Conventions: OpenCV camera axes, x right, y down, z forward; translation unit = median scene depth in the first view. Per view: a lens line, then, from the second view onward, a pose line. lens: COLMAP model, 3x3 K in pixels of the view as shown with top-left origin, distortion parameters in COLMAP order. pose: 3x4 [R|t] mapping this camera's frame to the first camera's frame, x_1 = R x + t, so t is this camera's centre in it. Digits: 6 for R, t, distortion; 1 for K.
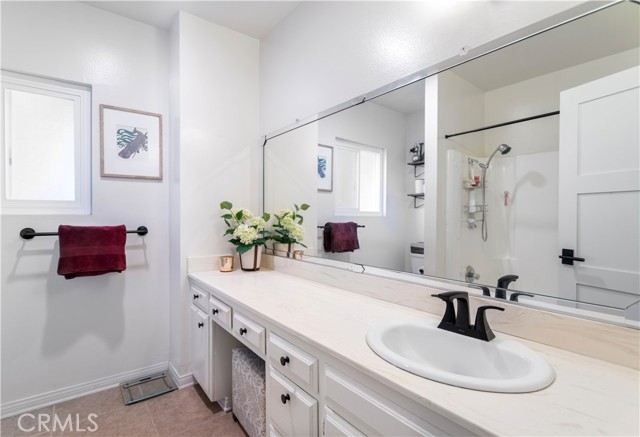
lens RADIAL K [[322.5, 0, 322.5], [0, 322.5, 217.2], [0, 0, 1]] dist [0.011277, -0.002157]
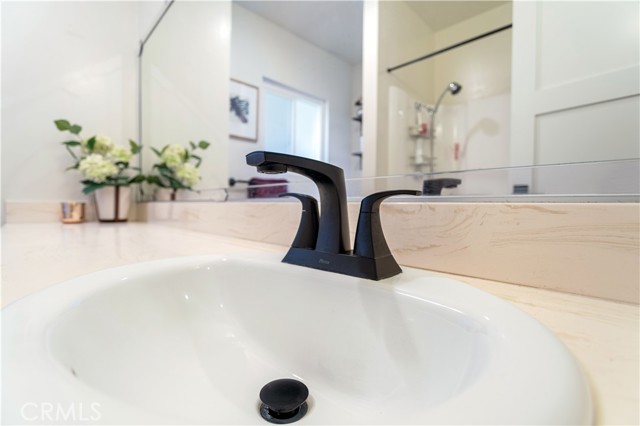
lens RADIAL K [[308.1, 0, 318.3], [0, 308.1, 211.1], [0, 0, 1]] dist [-0.004440, 0.000683]
pose [[0.996308, 0.000193, 0.085849, 0.132779], [-0.001744, 0.999837, 0.017992, 0.096795], [-0.085832, -0.018075, 0.996146, 0.215517]]
